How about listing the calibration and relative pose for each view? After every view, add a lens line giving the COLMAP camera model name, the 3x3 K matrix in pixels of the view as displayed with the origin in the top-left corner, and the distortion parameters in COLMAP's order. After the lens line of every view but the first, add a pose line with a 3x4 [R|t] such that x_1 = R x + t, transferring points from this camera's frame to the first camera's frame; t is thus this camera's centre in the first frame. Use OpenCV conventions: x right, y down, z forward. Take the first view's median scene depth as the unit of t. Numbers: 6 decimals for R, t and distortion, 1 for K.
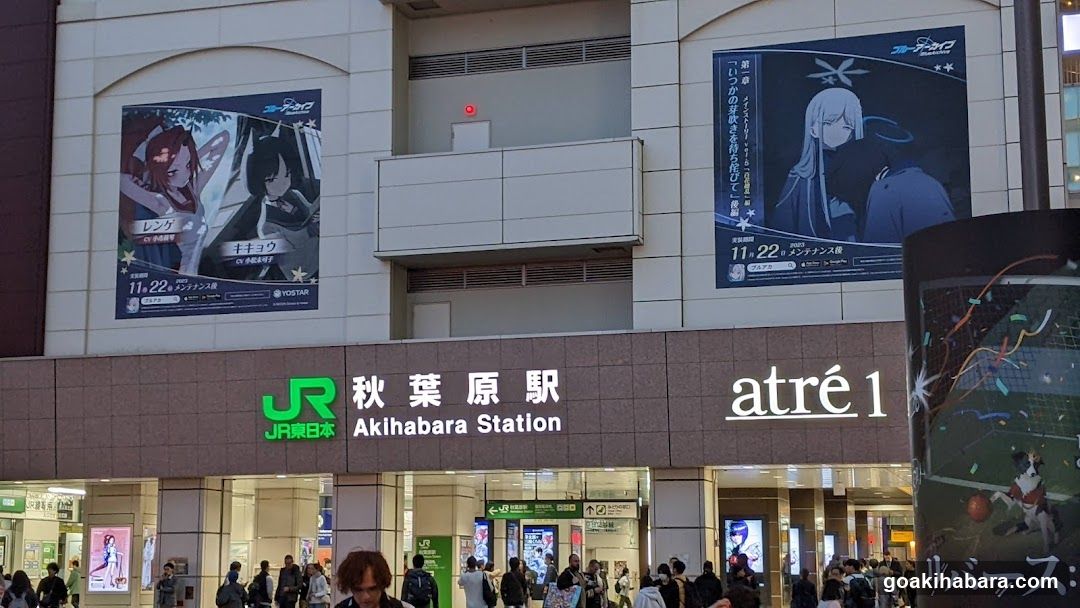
lens RADIAL K [[1629.4, 0, 498.3], [0, 1629.4, 316.7], [0, 0, 1]] dist [0.114195, 0.000000]
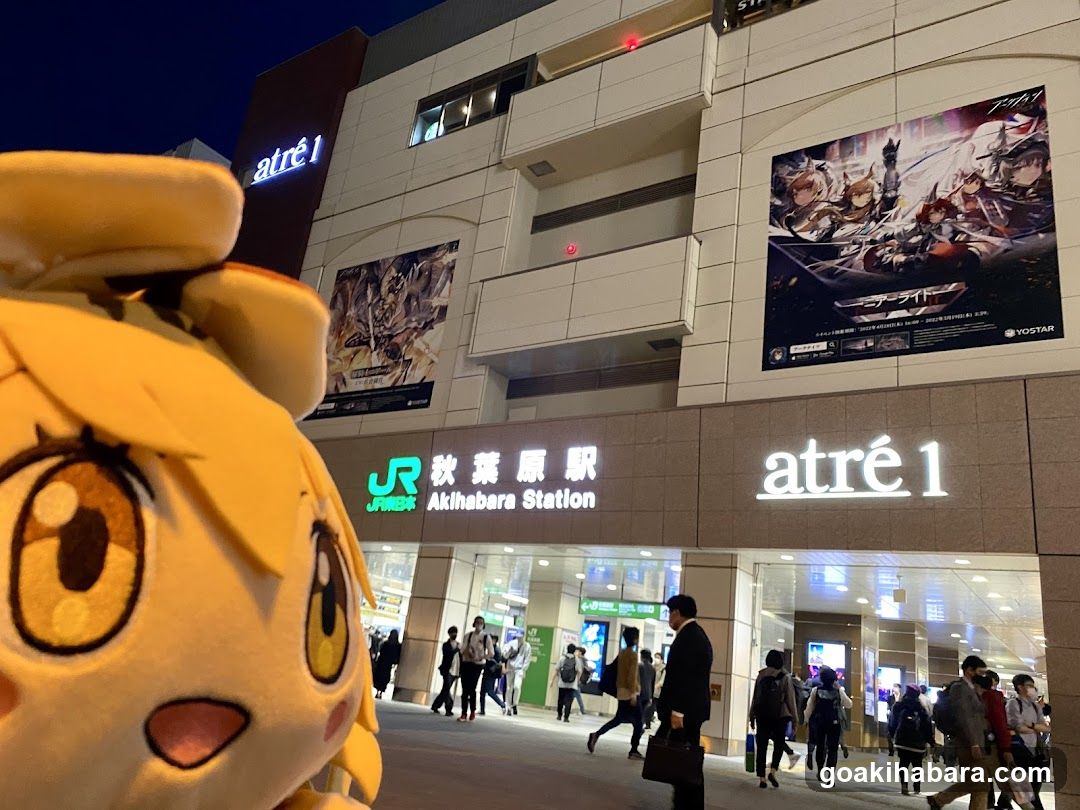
lens RADIAL K [[829.3, 0, 509.3], [0, 829.3, 399.7], [0, 0, 1]] dist [0.023206, -0.021658]
pose [[0.944957, 0.021725, -0.326472, 0.150381], [-0.084510, 0.980142, -0.179387, 0.098786], [0.316092, 0.197103, 0.928028, 0.486154]]
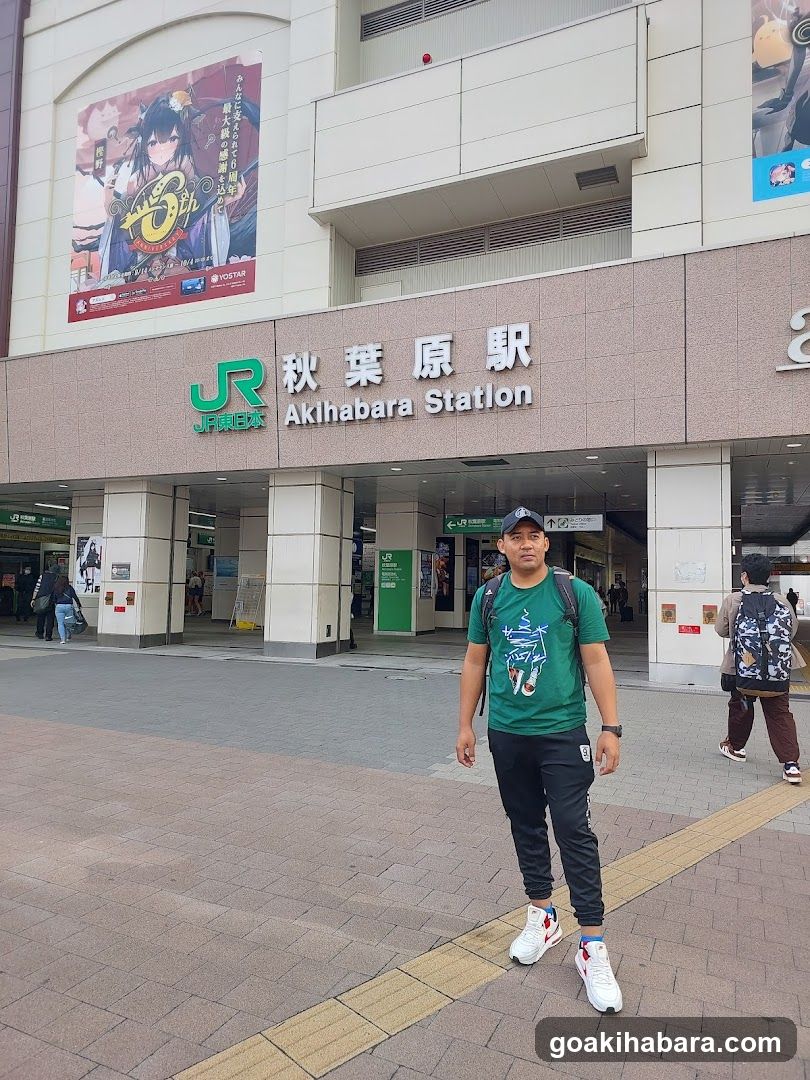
lens RADIAL K [[719.5, 0, 401.0], [0, 719.5, 543.2], [0, 0, 1]] dist [0.049269, -0.020312]
pose [[0.995041, 0.012502, -0.098680, 0.011414], [-0.003523, 0.995877, 0.090648, 0.102676], [0.099406, -0.089851, 0.990982, 0.635991]]
